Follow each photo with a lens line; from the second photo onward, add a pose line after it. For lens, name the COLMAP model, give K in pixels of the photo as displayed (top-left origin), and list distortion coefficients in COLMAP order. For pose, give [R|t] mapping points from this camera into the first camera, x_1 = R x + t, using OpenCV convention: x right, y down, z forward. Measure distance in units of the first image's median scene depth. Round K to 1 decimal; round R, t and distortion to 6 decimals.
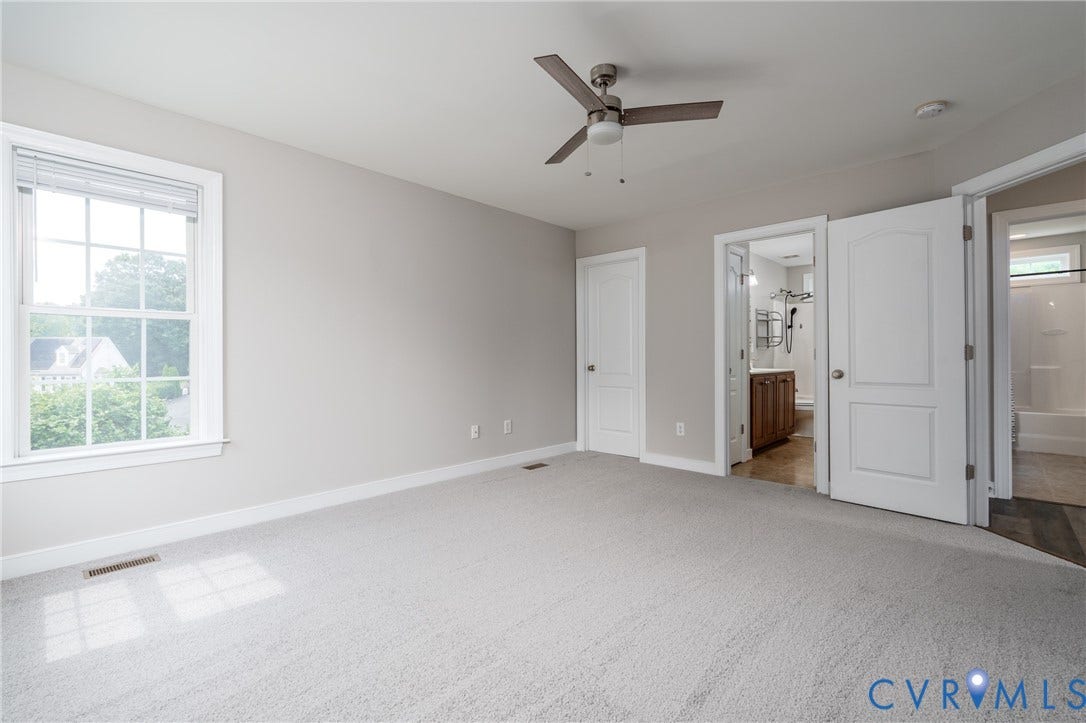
lens RADIAL K [[483.7, 0, 542.1], [0, 483.7, 356.8], [0, 0, 1]] dist [-0.001043, 0.000273]
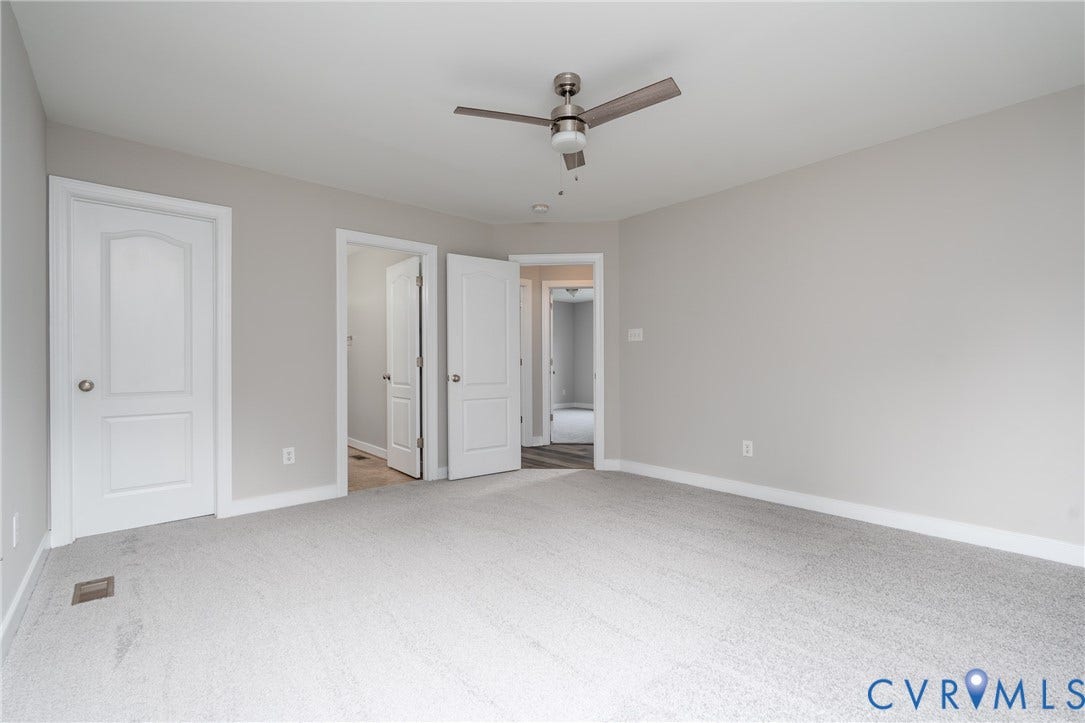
lens RADIAL K [[473.9, 0, 542.5], [0, 473.9, 361.5], [0, 0, 1]] dist [-0.000859, -0.000062]
pose [[0.085179, 0.004853, 0.996354, -0.456321], [0.000634, 0.999988, -0.004925, -0.001181], [-0.996365, 0.001051, 0.085175, 0.520903]]
